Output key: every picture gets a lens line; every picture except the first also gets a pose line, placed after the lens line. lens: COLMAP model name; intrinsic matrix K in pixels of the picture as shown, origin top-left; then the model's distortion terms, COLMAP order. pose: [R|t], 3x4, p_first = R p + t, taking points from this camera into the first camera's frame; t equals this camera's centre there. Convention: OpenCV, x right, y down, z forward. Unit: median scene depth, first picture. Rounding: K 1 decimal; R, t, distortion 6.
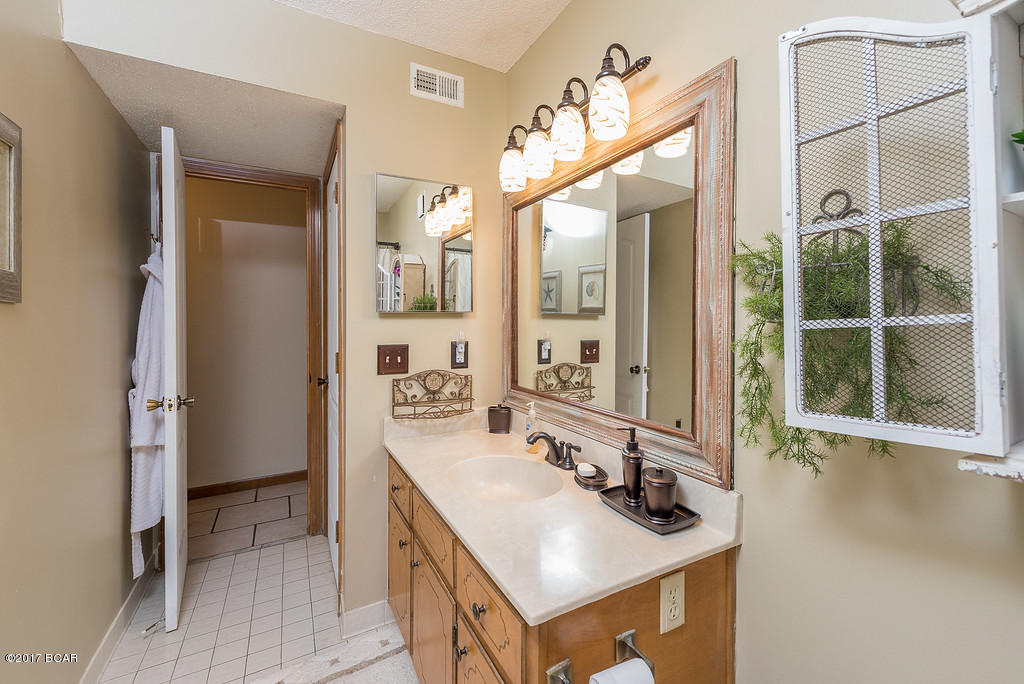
lens RADIAL K [[433.7, 0, 543.5], [0, 433.7, 314.3], [0, 0, 1]] dist [0.000449, -0.000103]
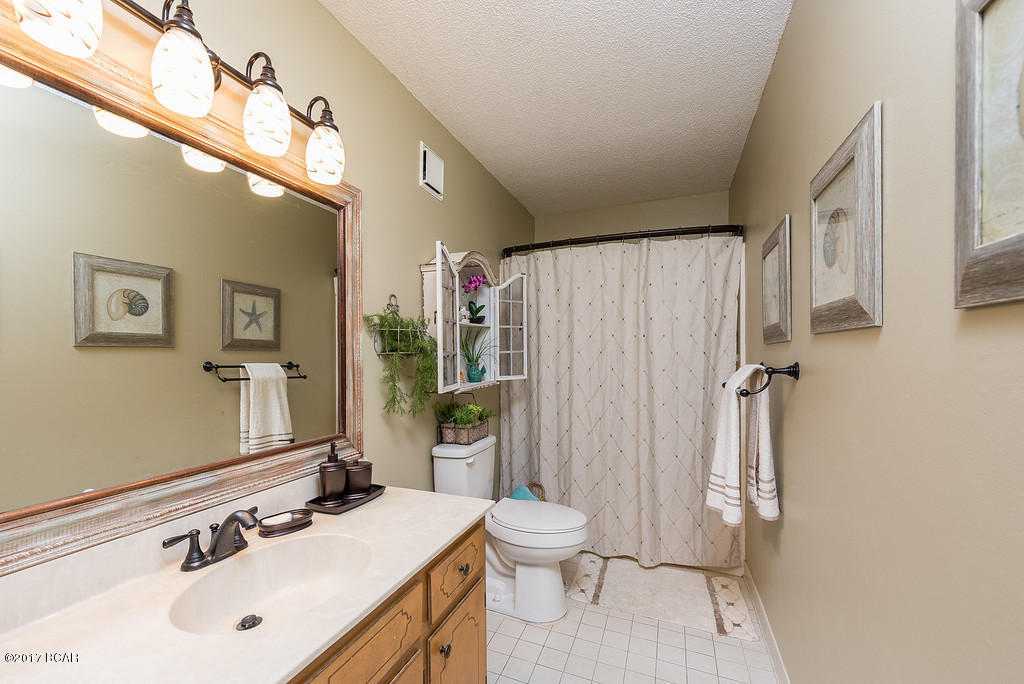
lens RADIAL K [[401.1, 0, 515.0], [0, 401.1, 346.1], [0, 0, 1]] dist [0.000036, -0.000405]
pose [[-0.584919, 0.010092, 0.811029, -0.830032], [-0.005116, 0.999857, -0.016131, 0.009392], [-0.811076, -0.013584, -0.584783, 1.051423]]
